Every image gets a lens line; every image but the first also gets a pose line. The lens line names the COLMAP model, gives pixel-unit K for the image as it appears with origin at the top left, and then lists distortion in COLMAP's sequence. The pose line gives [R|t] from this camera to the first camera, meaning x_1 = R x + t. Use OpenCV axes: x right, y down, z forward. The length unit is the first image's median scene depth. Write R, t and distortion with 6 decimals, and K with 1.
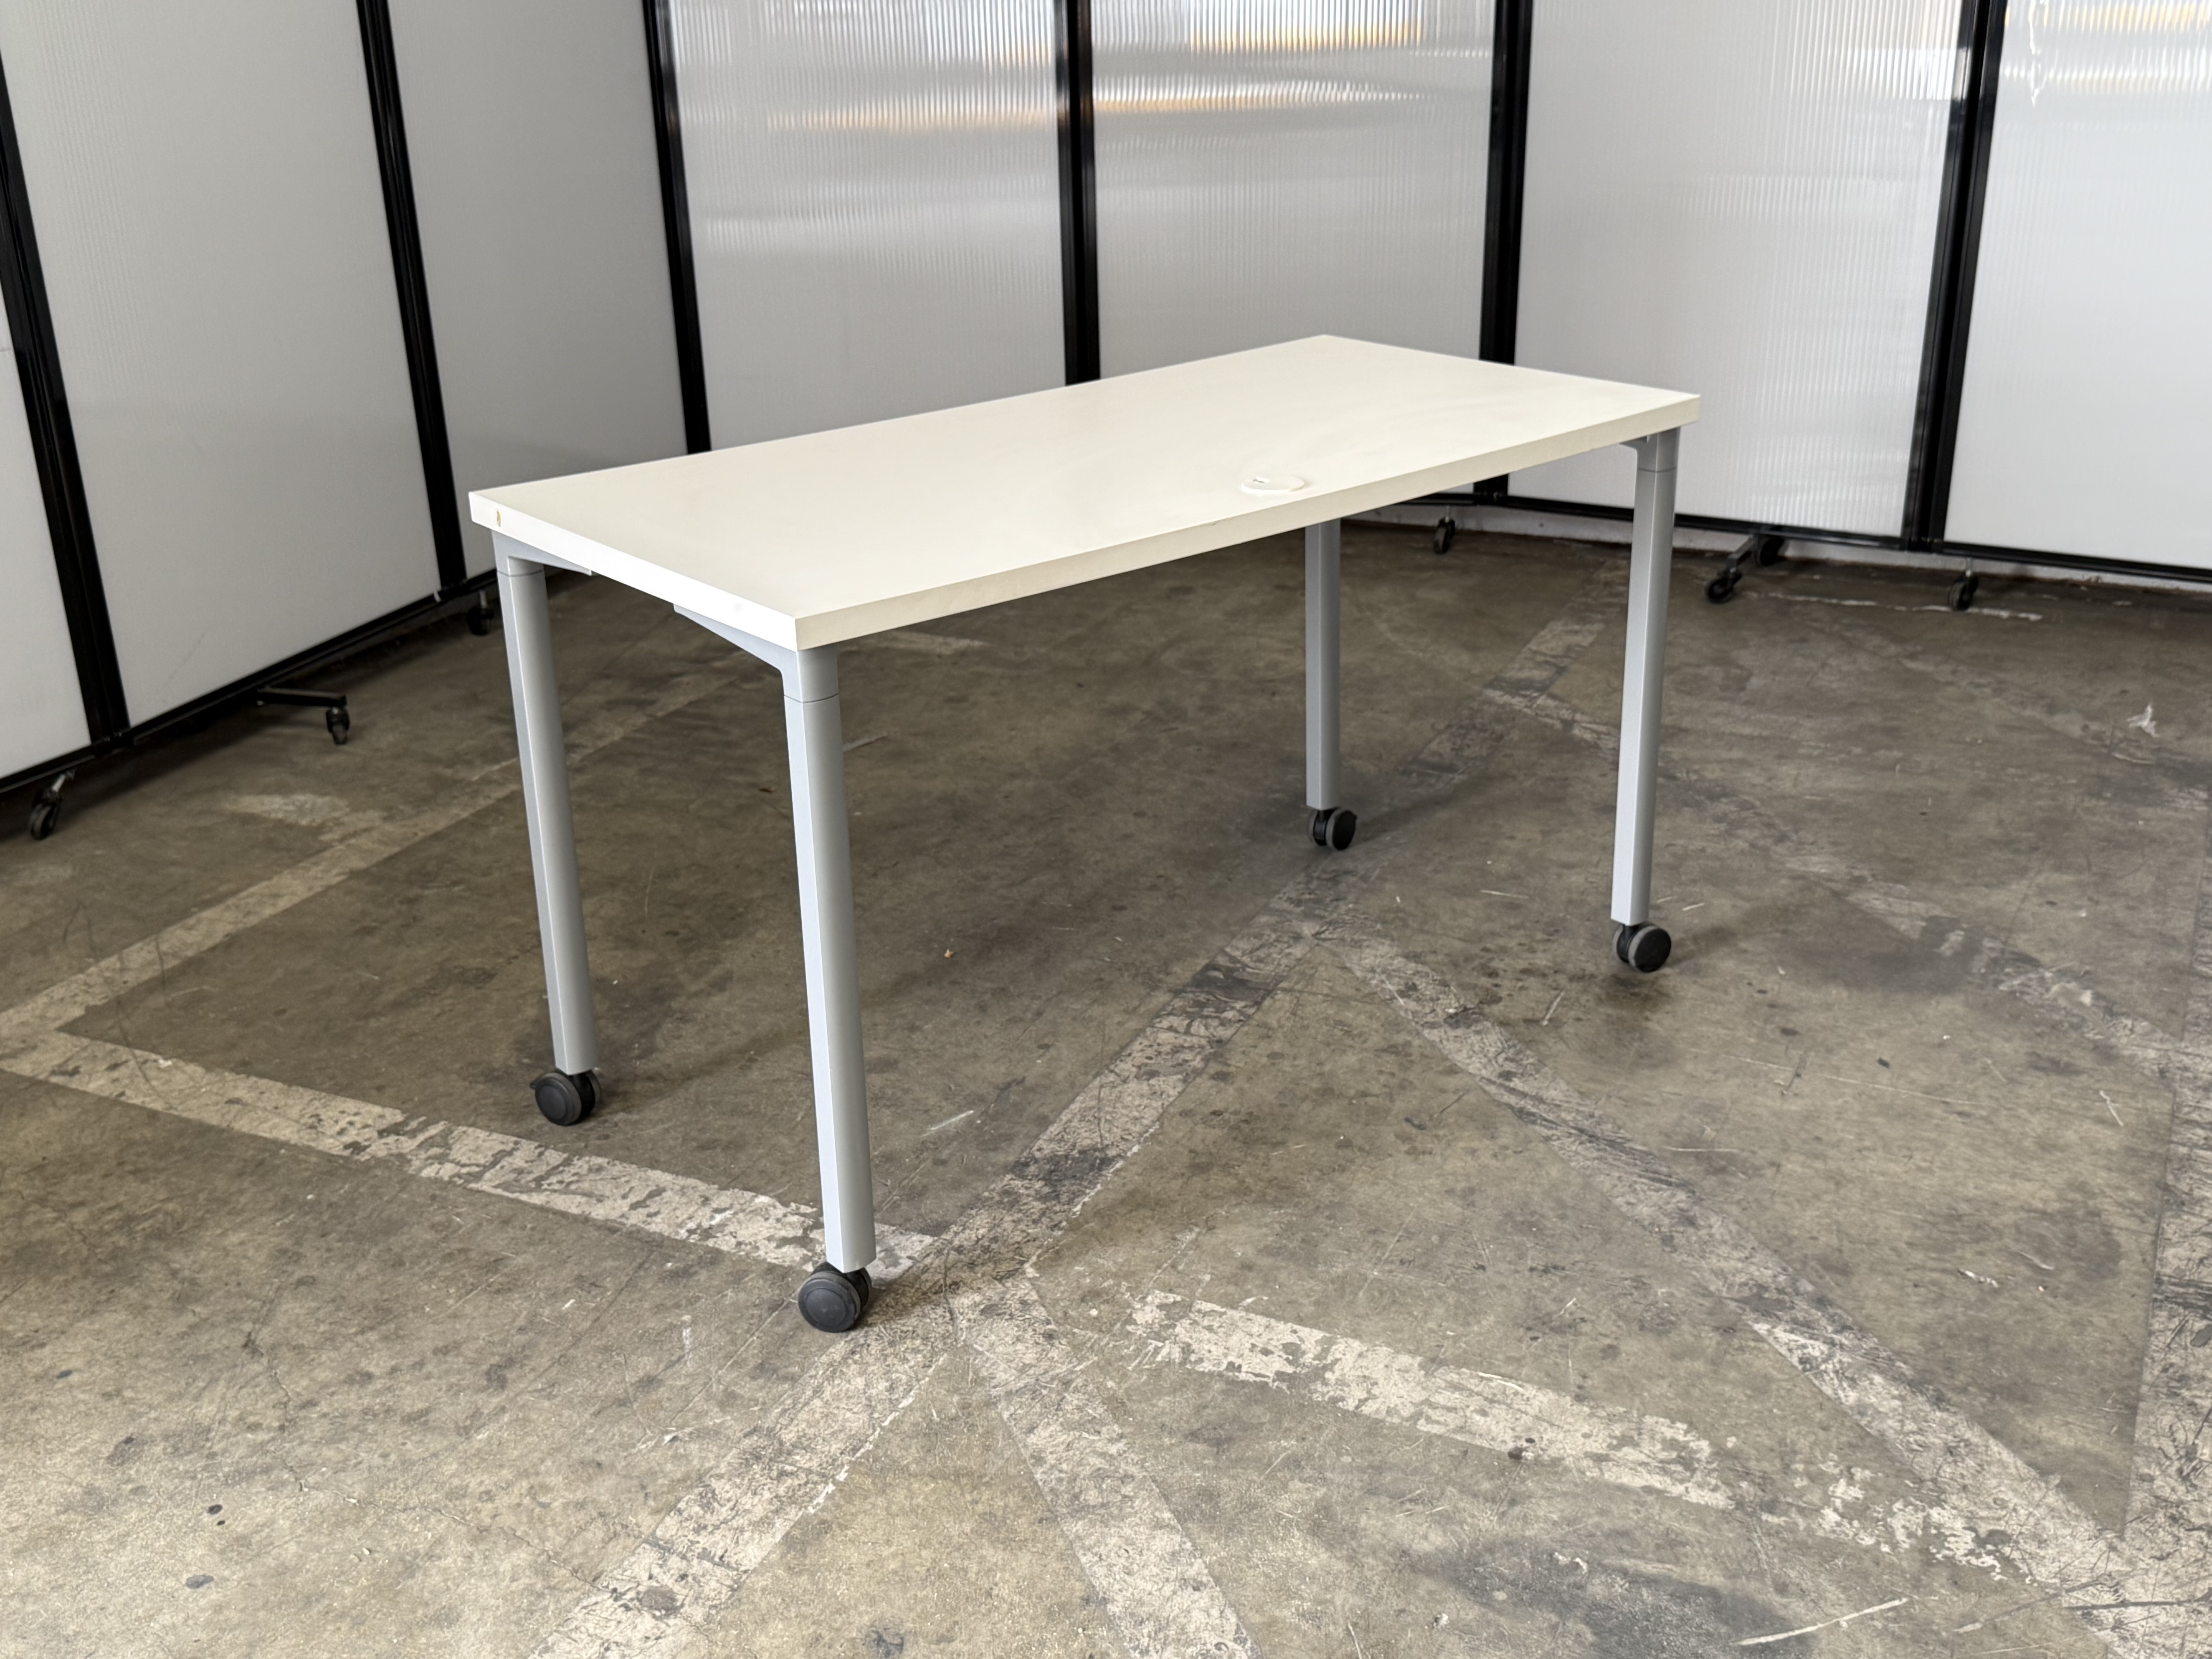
lens RADIAL K [[2369.9, 0, 1129.3], [0, 2369.9, 820.0], [0, 0, 1]] dist [0.210509, -0.510867]
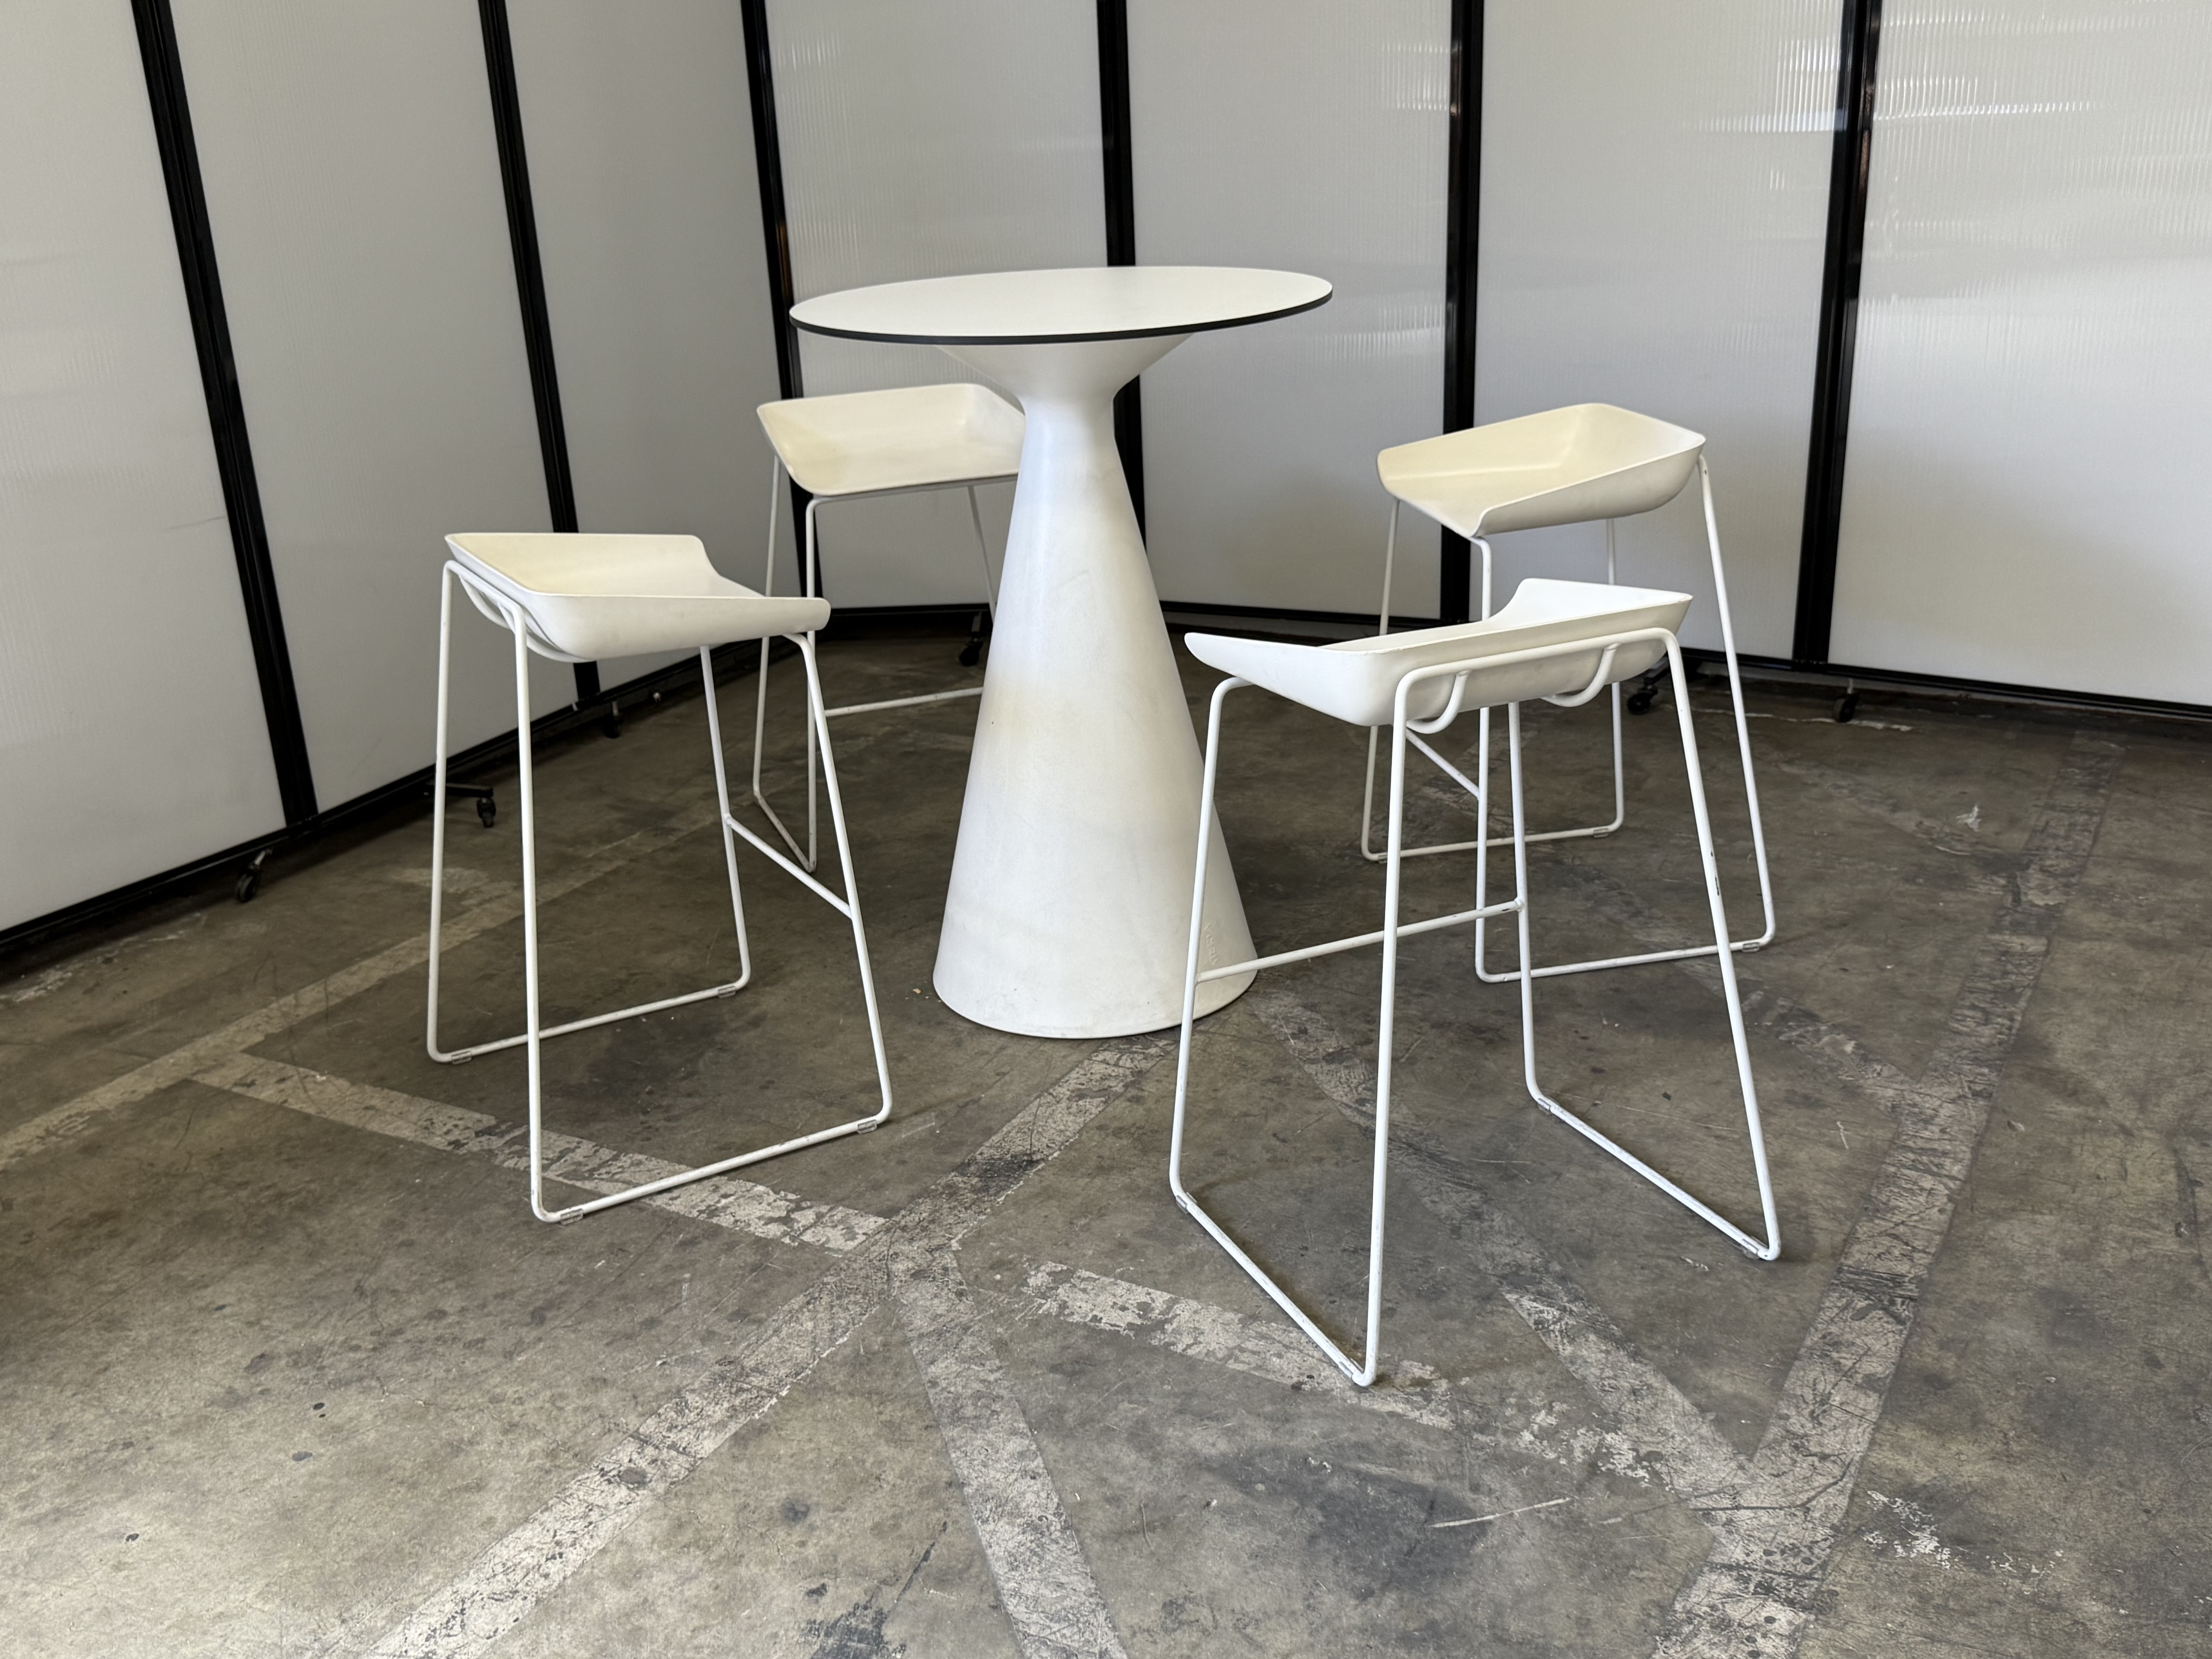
lens RADIAL K [[2159.0, 0, 1137.0], [0, 2159.0, 838.7], [0, 0, 1]] dist [0.234743, -0.605648]
pose [[0.997712, 0.007016, -0.067245, 0.135043], [-0.008569, 0.999703, -0.022831, -0.004346], [0.067065, 0.023355, 0.997475, -0.171921]]
